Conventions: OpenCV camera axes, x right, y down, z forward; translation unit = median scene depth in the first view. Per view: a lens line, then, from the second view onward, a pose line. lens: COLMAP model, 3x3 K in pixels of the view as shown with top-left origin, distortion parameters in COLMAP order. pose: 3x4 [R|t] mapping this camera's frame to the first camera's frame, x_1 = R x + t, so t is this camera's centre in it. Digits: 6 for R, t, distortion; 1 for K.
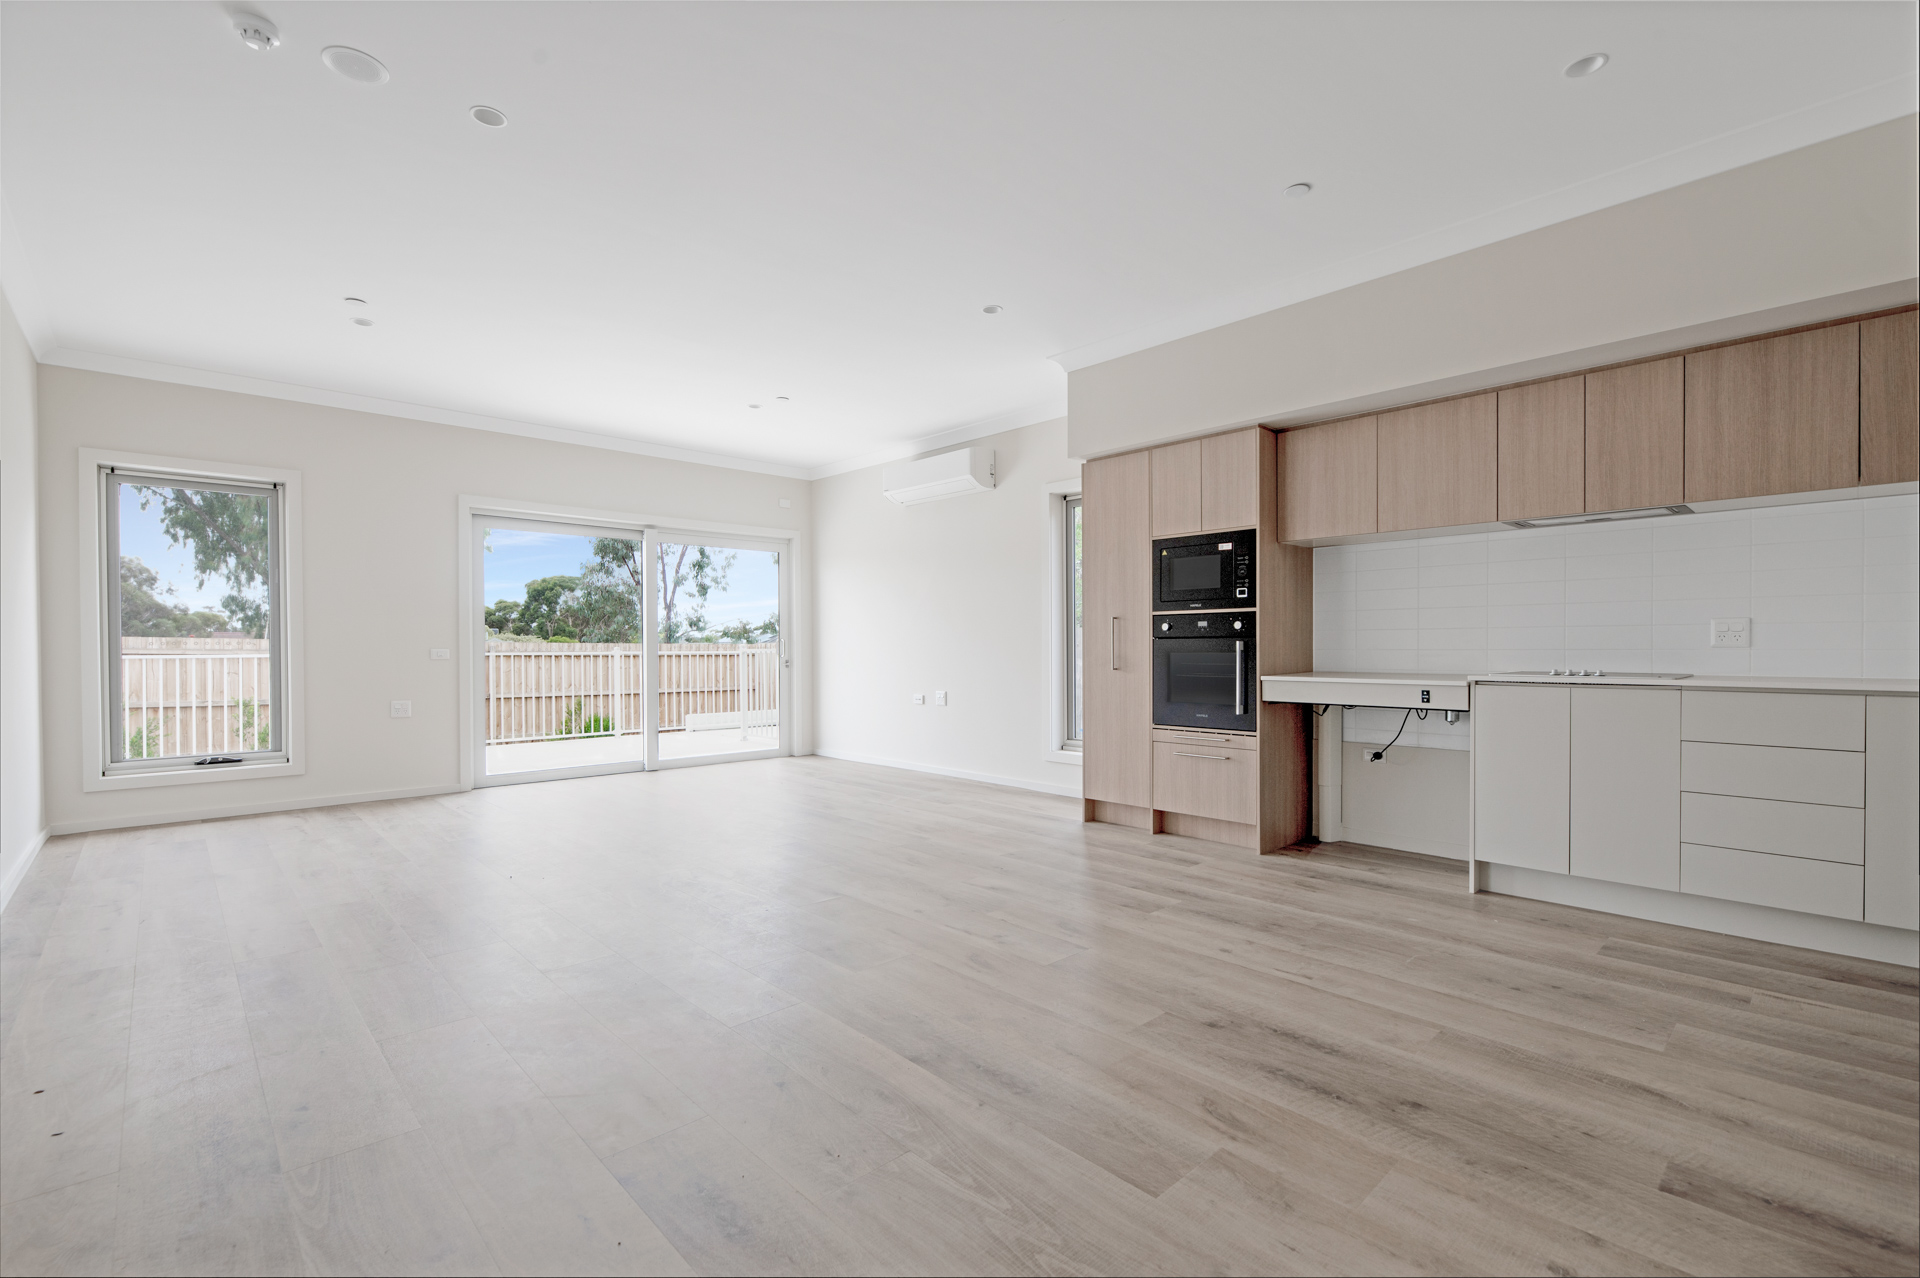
lens RADIAL K [[874.1, 0, 960.9], [0, 874.1, 646.4], [0, 0, 1]] dist [0.022639, 0.000097]
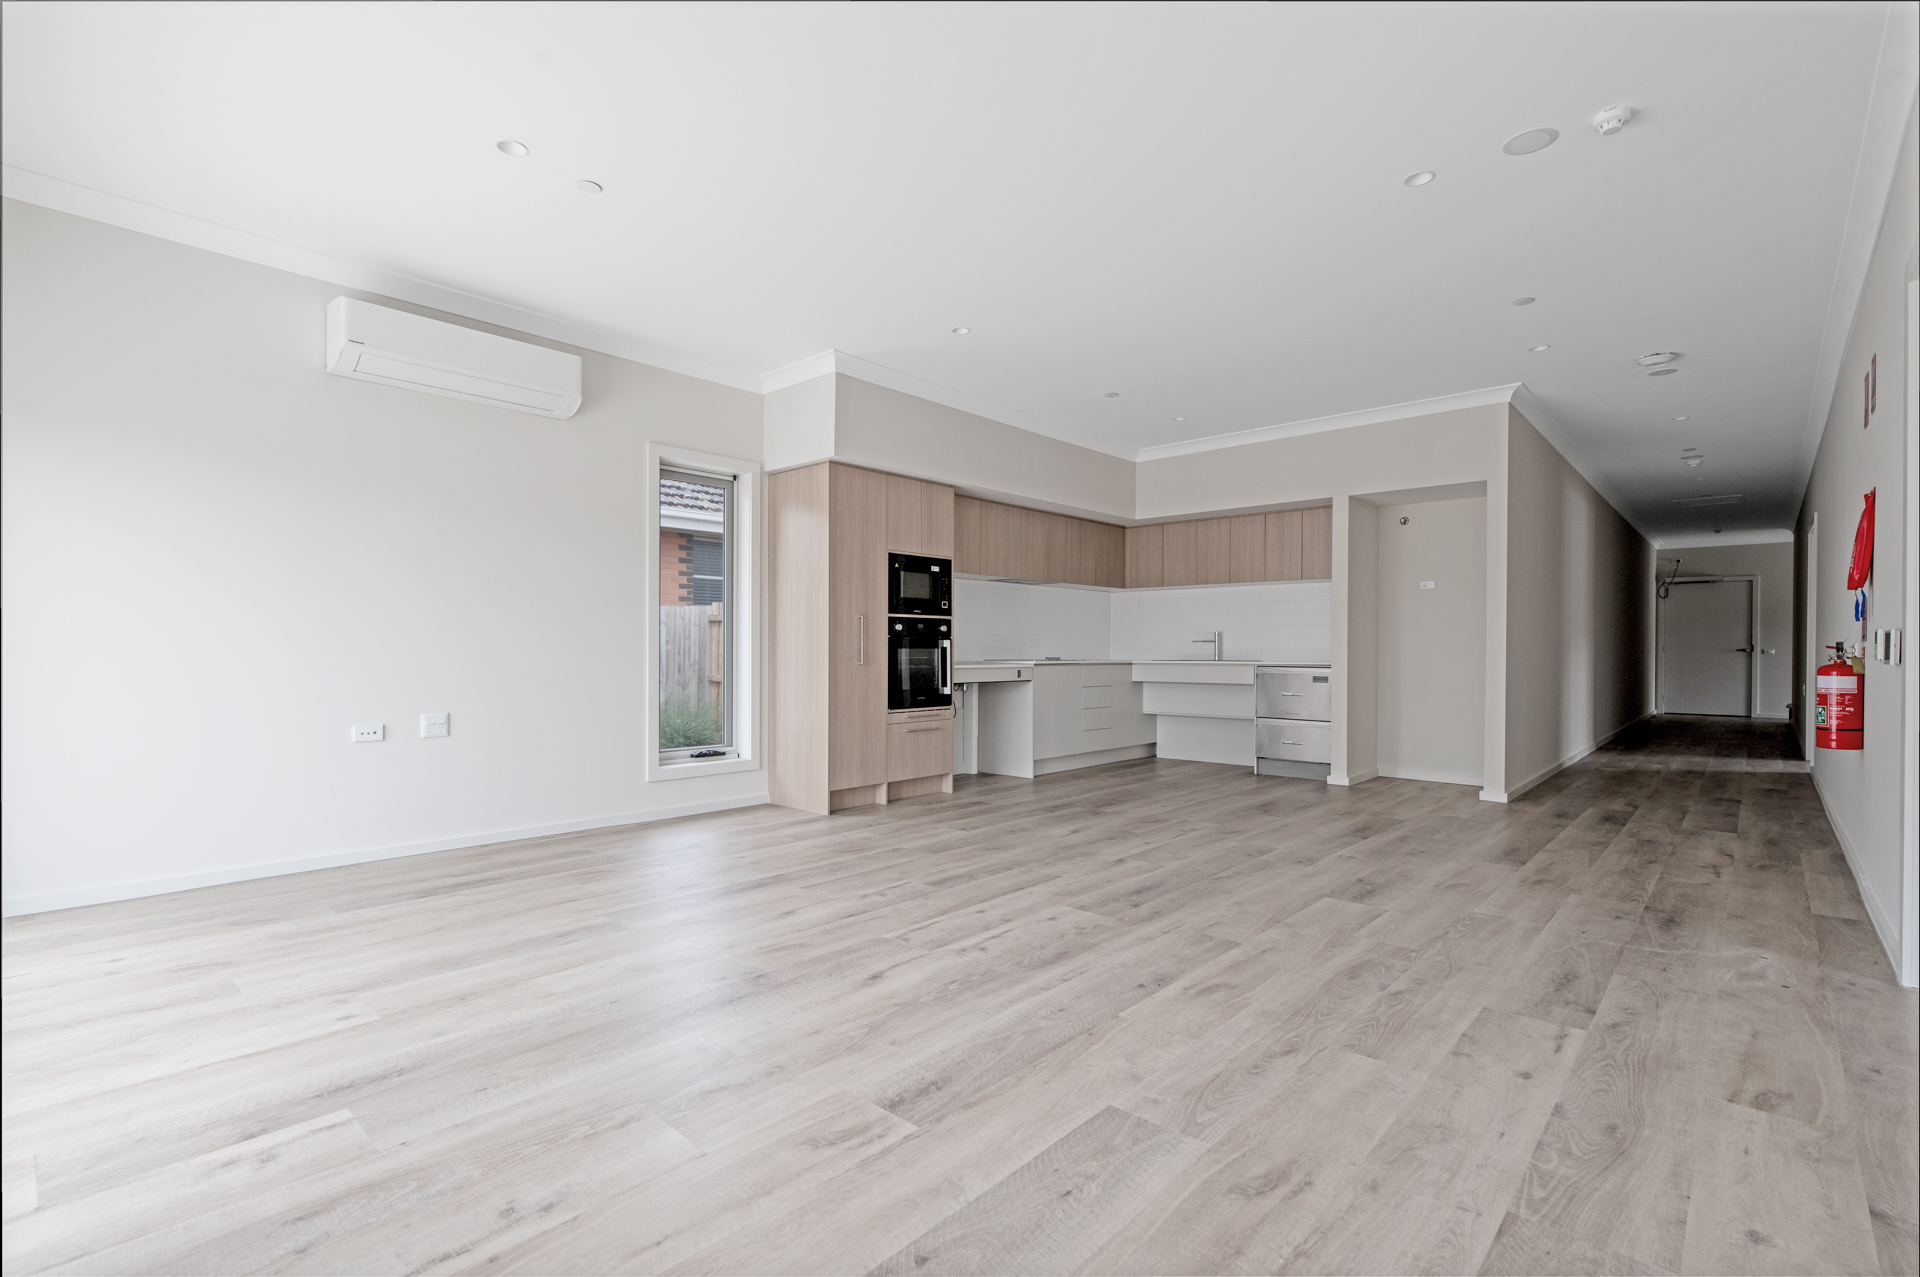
lens RADIAL K [[874.1, 0, 960.4], [0, 874.1, 649.6], [0, 0, 1]] dist [0.022639, 0.000097]
pose [[-0.070600, 0.002464, 0.997502, -1.001457], [-0.003933, 0.999988, -0.002748, 0.011820], [-0.997497, -0.004117, -0.070589, 1.032962]]
